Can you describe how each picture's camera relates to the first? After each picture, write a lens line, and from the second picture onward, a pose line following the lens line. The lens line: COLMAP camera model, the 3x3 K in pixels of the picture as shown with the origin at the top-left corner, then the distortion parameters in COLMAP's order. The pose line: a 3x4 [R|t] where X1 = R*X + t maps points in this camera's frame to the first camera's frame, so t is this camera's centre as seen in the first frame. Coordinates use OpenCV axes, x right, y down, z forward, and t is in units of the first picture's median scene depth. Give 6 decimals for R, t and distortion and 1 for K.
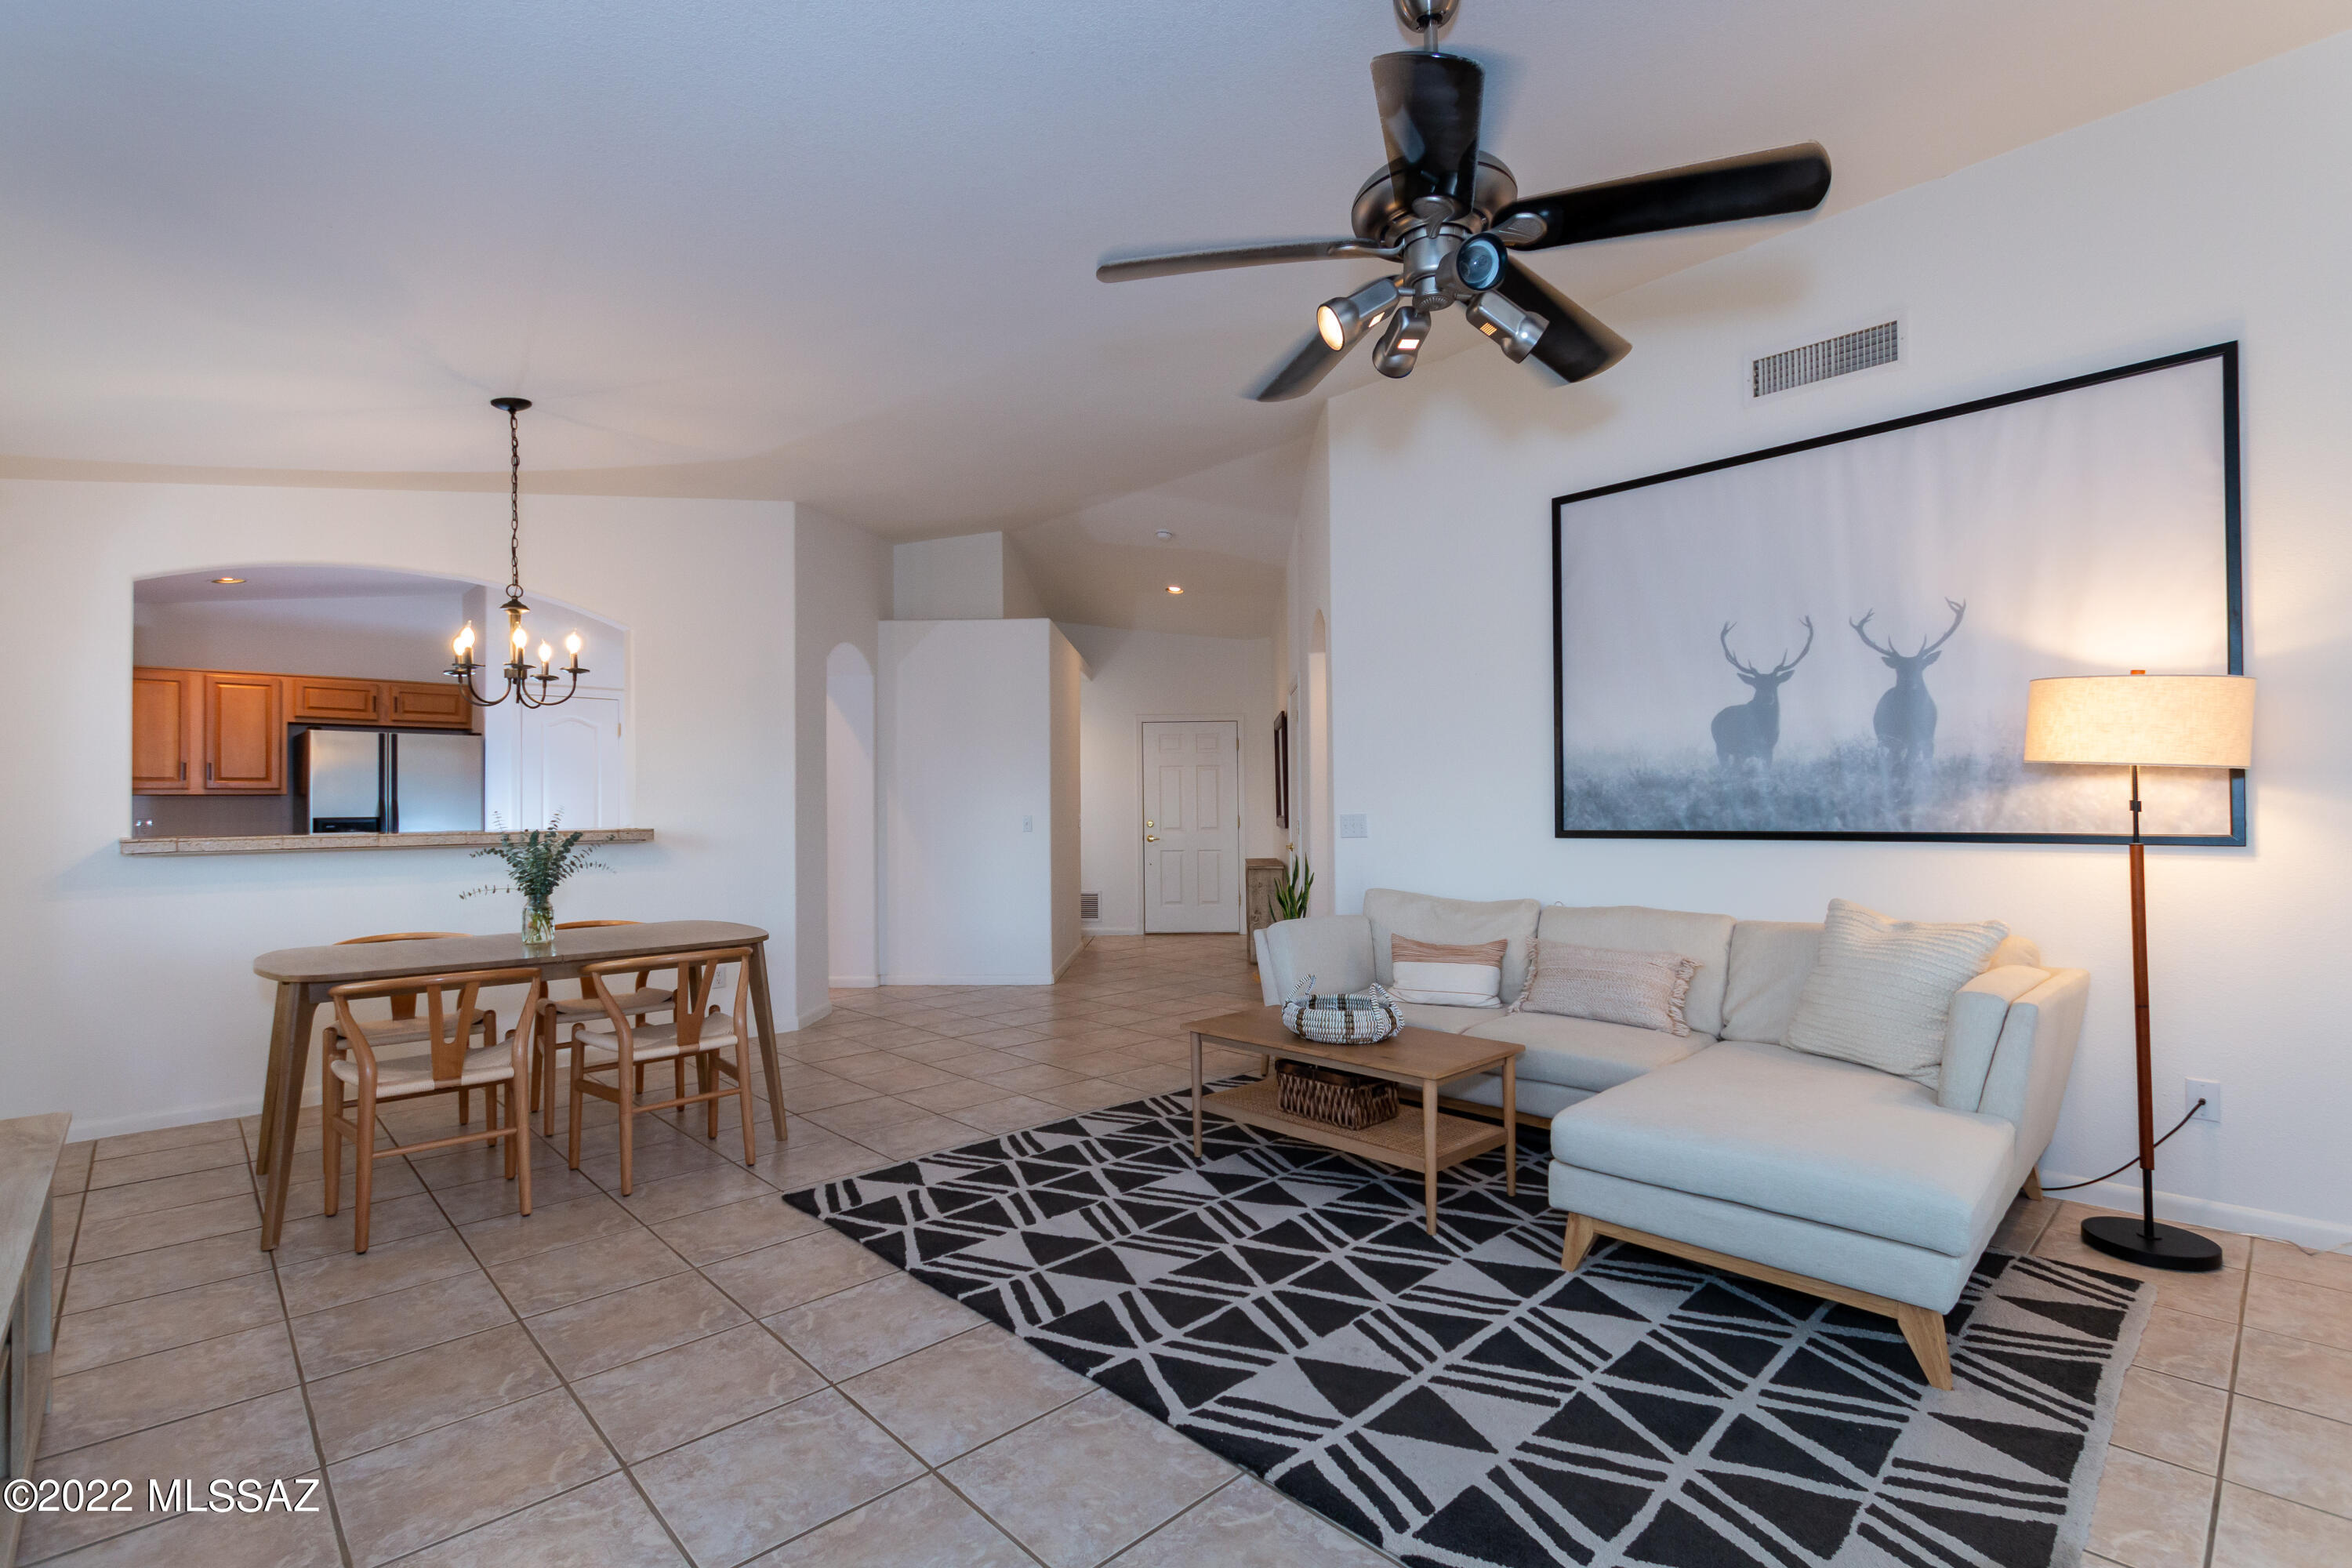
lens RADIAL K [[1067.1, 0, 1166.0], [0, 1067.1, 791.5], [0, 0, 1]] dist [0.001579, 0.000398]
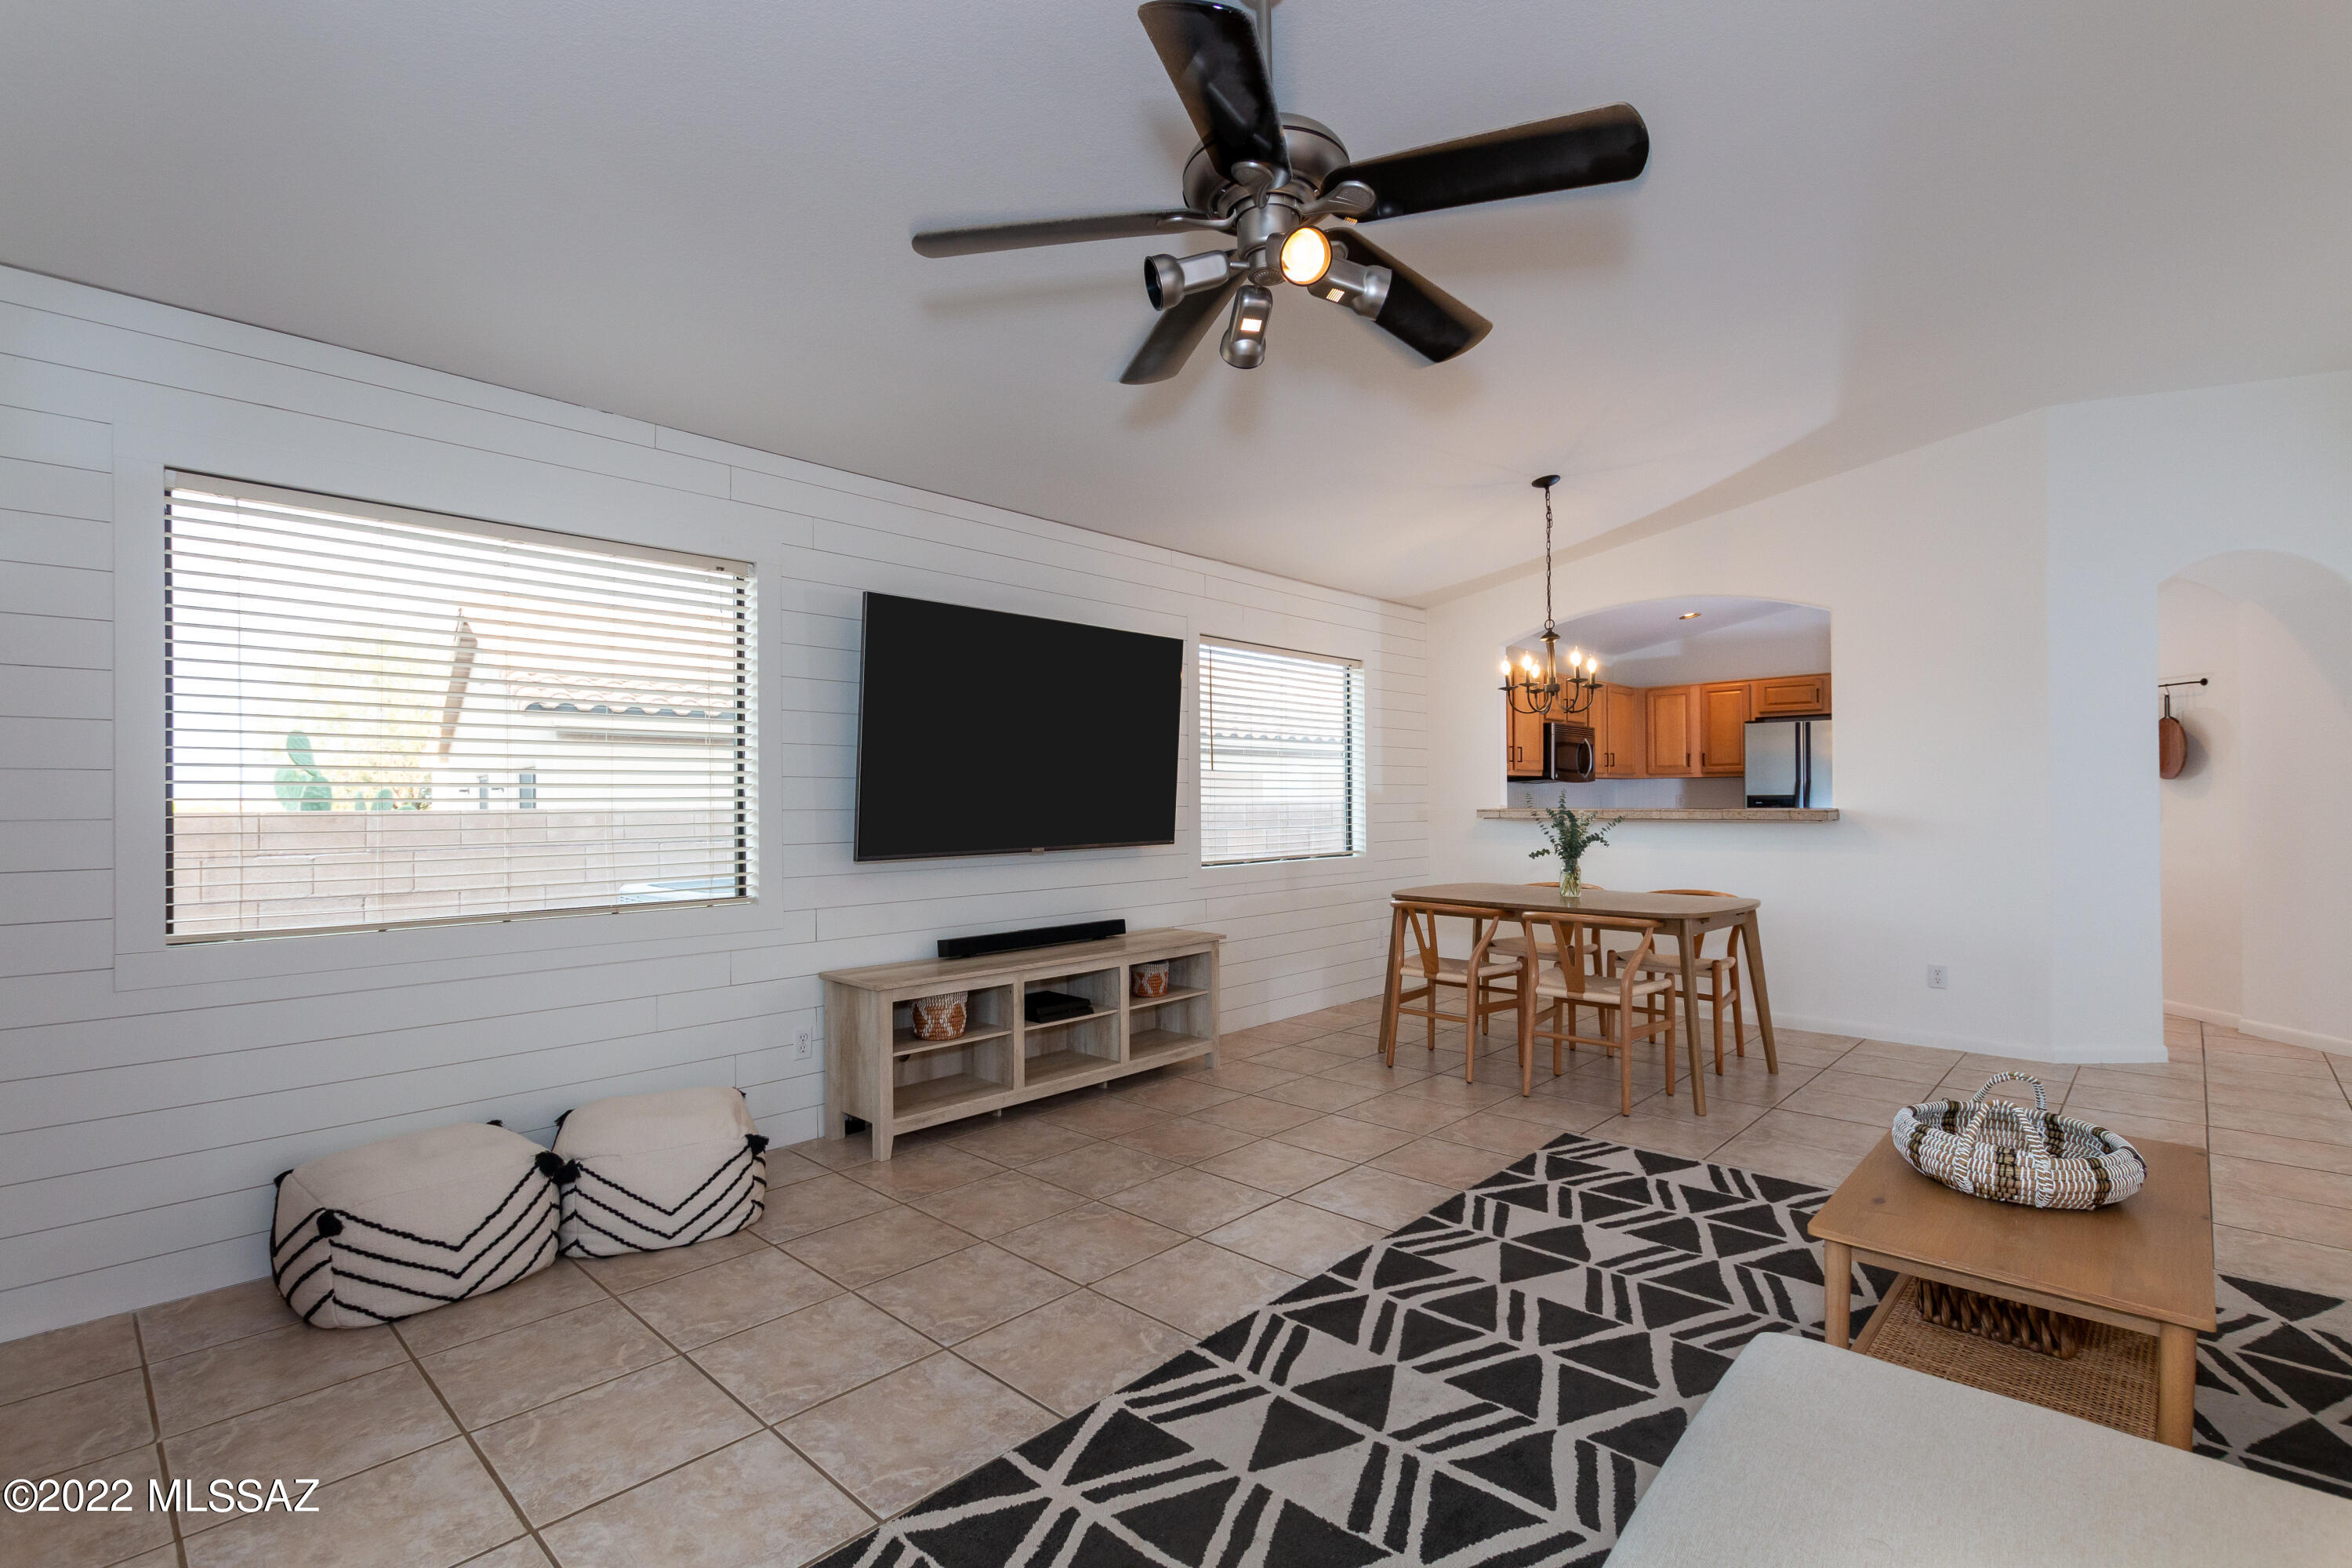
lens RADIAL K [[1077.2, 0, 1180.2], [0, 1077.2, 794.5], [0, 0, 1]] dist [-0.002191, -0.000179]
pose [[0.056889, 0.006714, -0.998358, 0.651394], [0.021063, 0.999747, 0.007924, 0.000471], [0.998158, -0.021479, 0.056734, 0.459482]]
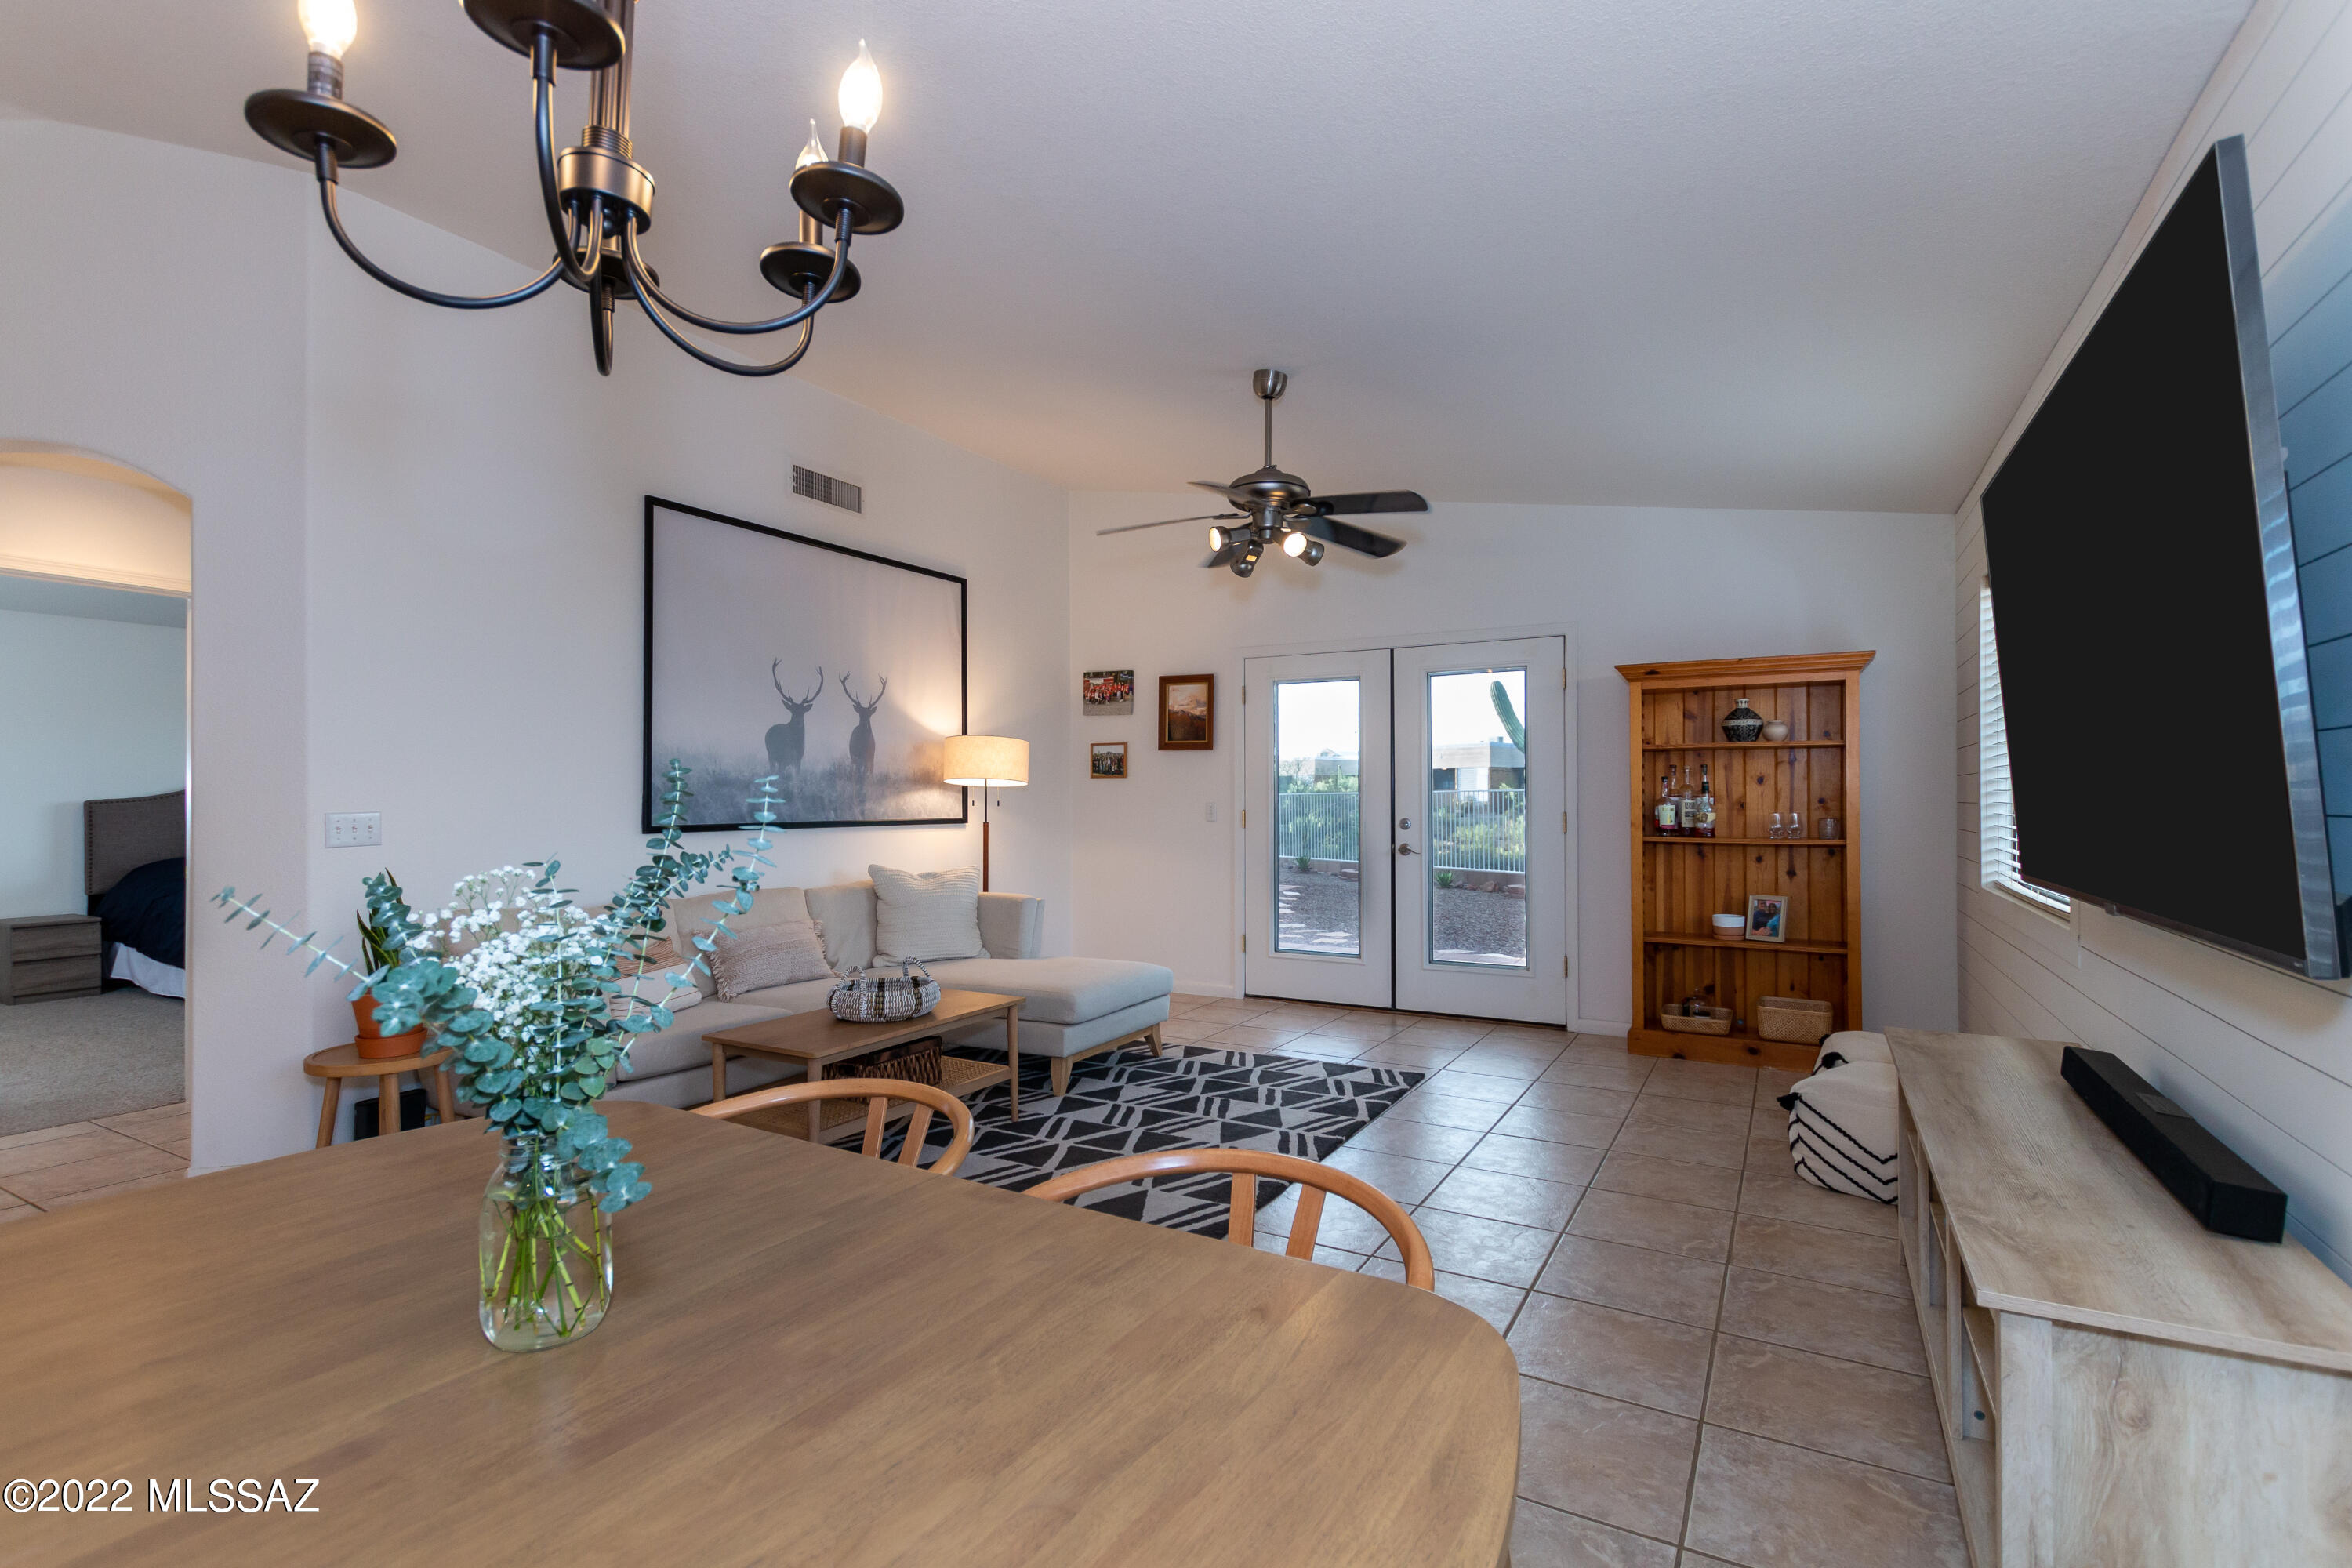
lens RADIAL K [[1077.2, 0, 1180.2], [0, 1077.2, 794.5], [0, 0, 1]] dist [-0.002191, -0.000179]
pose [[-0.288250, 0.017357, 0.957398, -0.848831], [-0.007579, 0.999763, -0.020406, 0.026493], [-0.957525, -0.013138, -0.288050, 0.921097]]
